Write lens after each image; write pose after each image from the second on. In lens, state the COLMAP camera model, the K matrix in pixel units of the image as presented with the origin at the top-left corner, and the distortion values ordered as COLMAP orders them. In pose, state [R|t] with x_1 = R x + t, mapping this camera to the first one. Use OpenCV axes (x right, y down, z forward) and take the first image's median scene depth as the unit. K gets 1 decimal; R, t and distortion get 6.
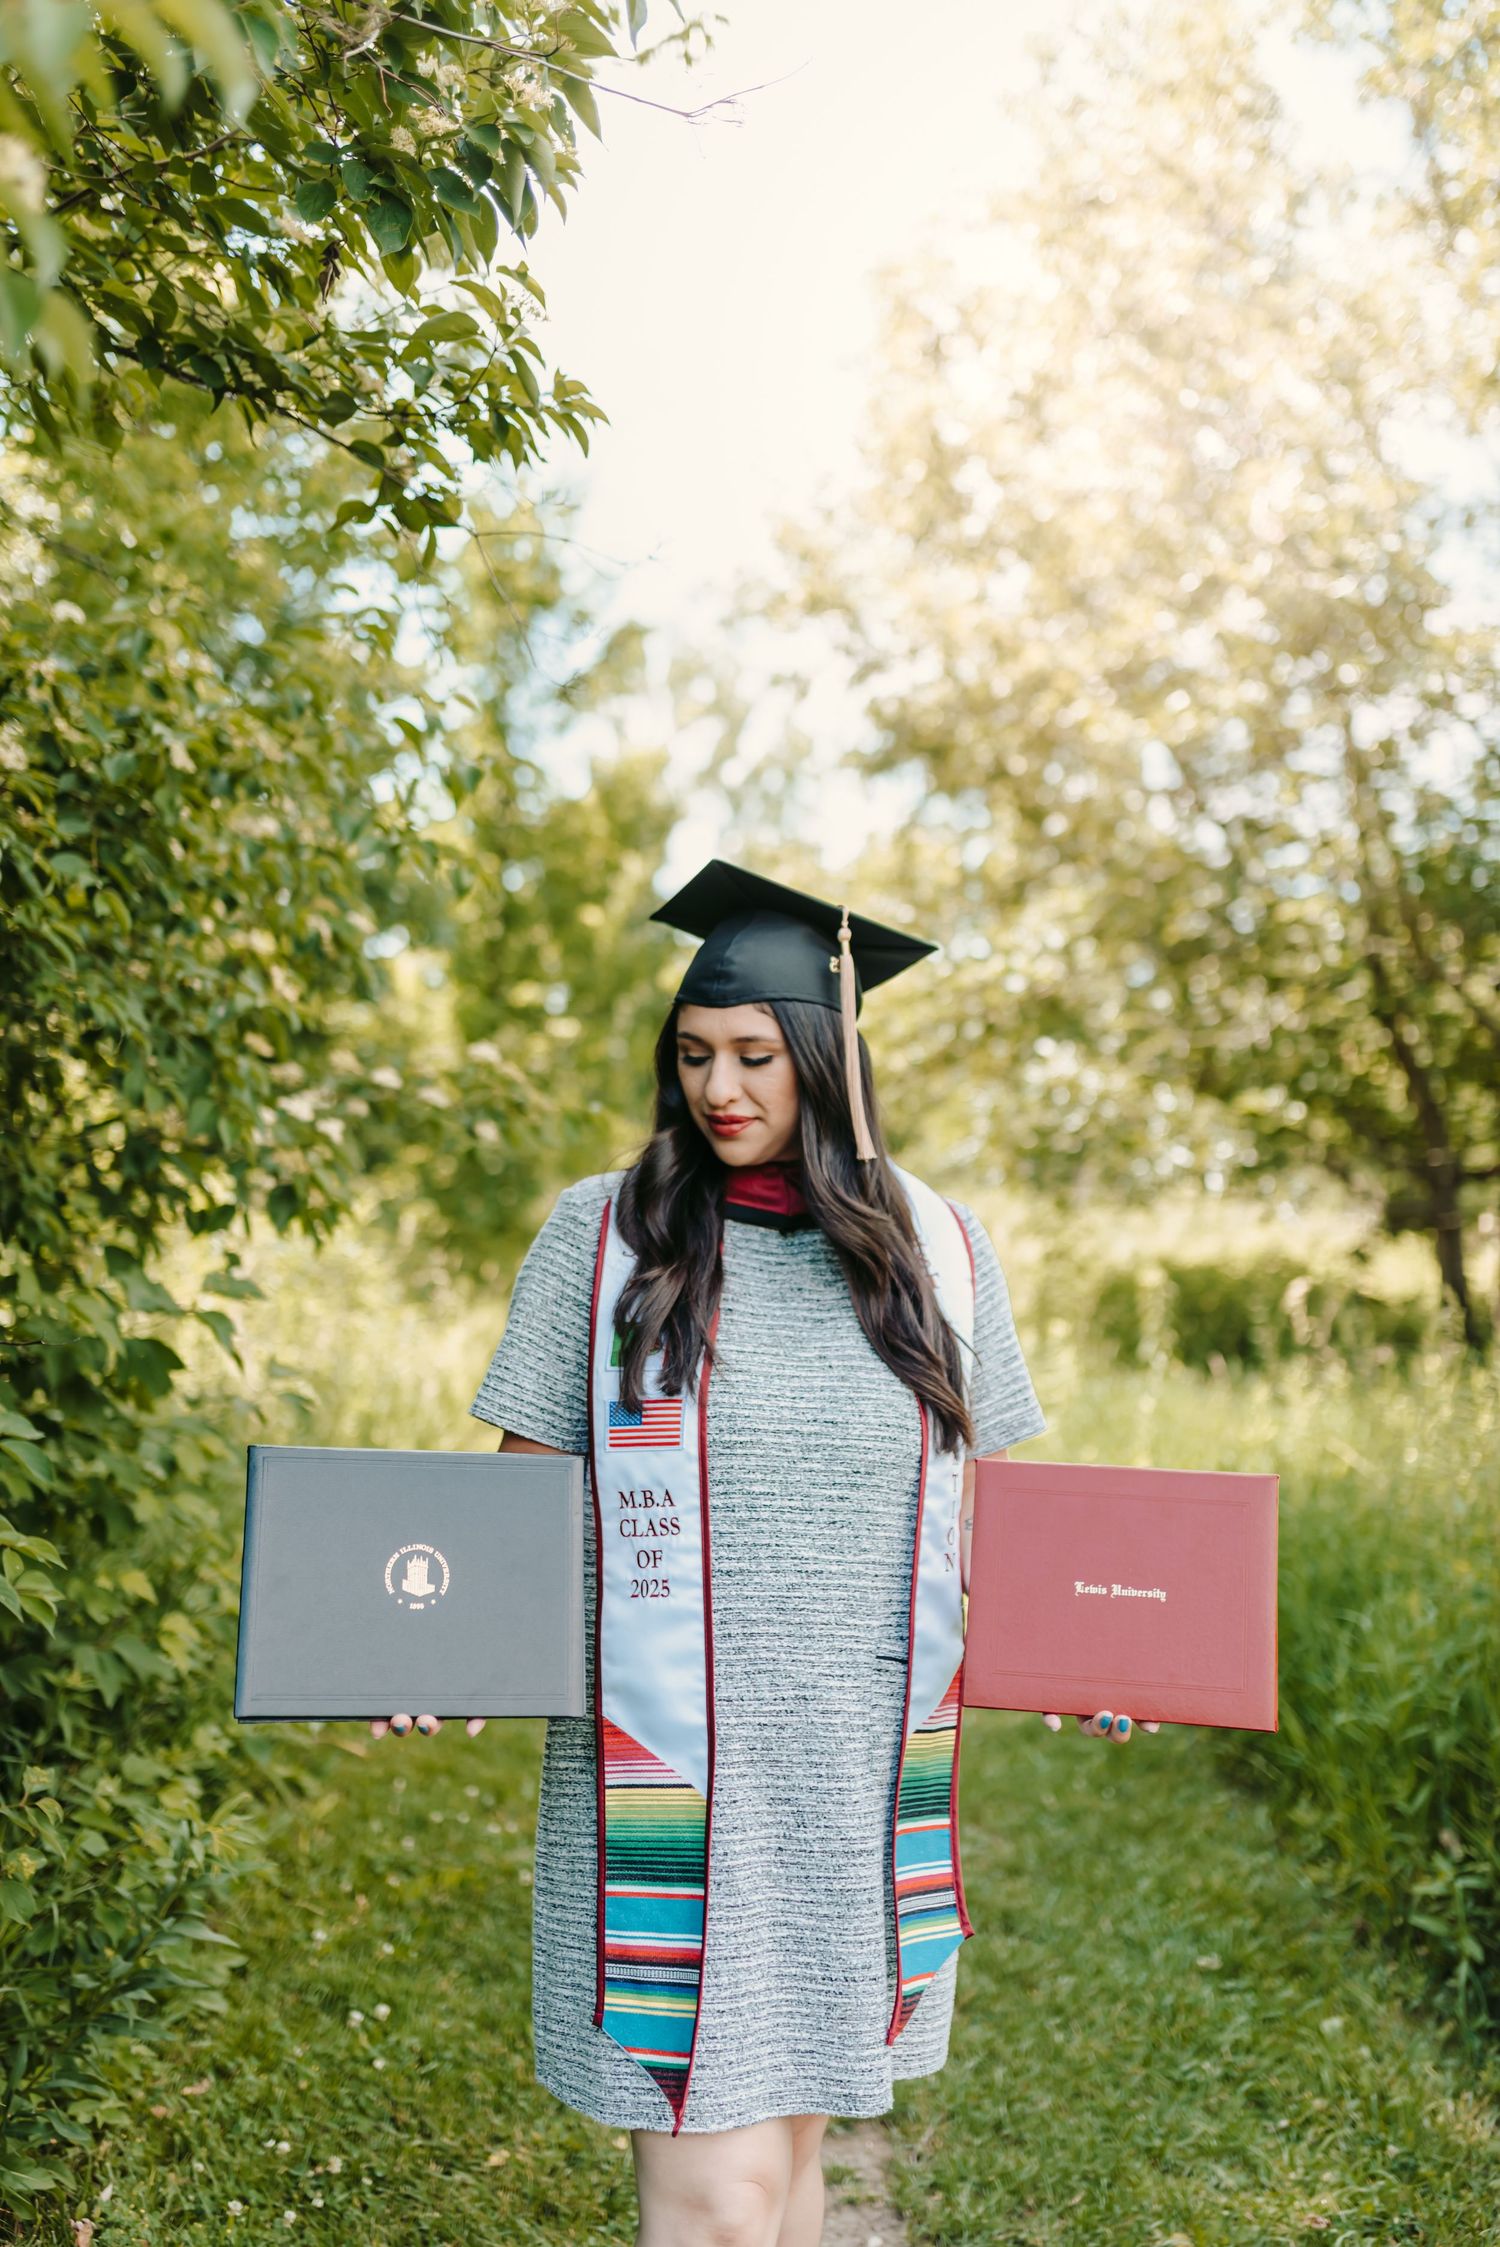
lens RADIAL K [[2072.9, 0, 750.0], [0, 2072.9, 1123.5], [0, 0, 1]] dist [-0.032946, 0.007534]
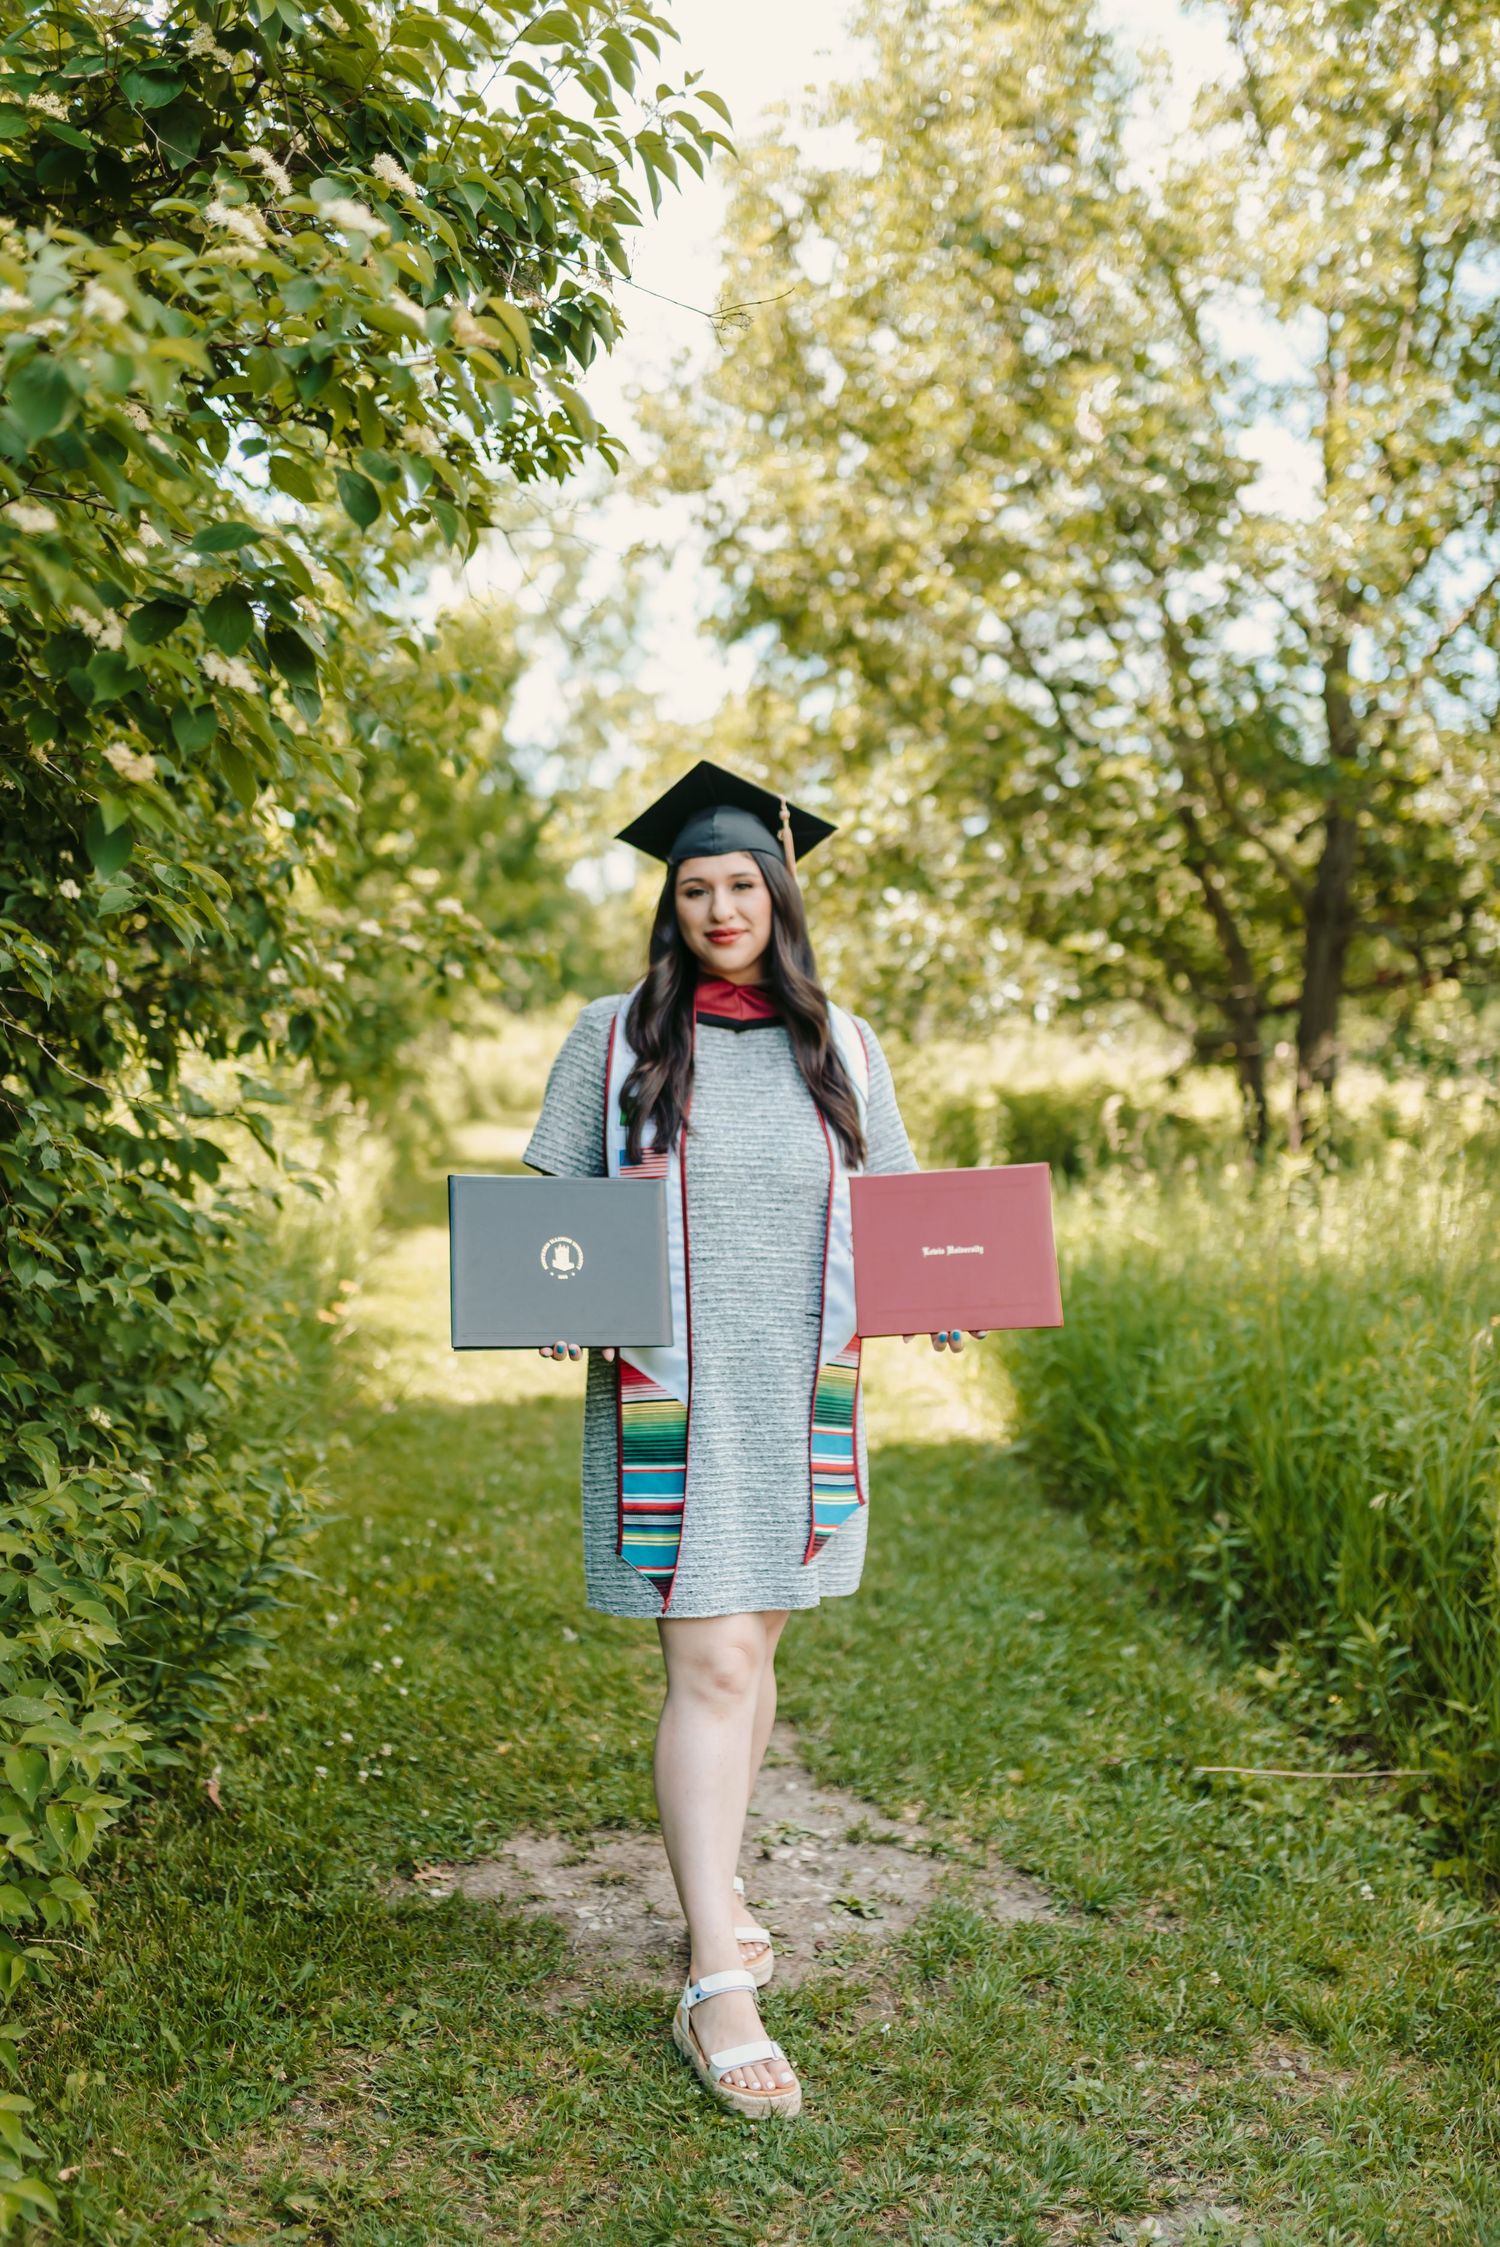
lens RADIAL K [[2072.9, 0, 750.0], [0, 2072.9, 1123.5], [0, 0, 1]] dist [-0.032946, 0.007534]
pose [[0.996850, -0.014942, 0.077884, -0.020893], [0.009127, 0.997180, 0.074489, 0.001762], [-0.078777, -0.073544, 0.994176, -0.101290]]
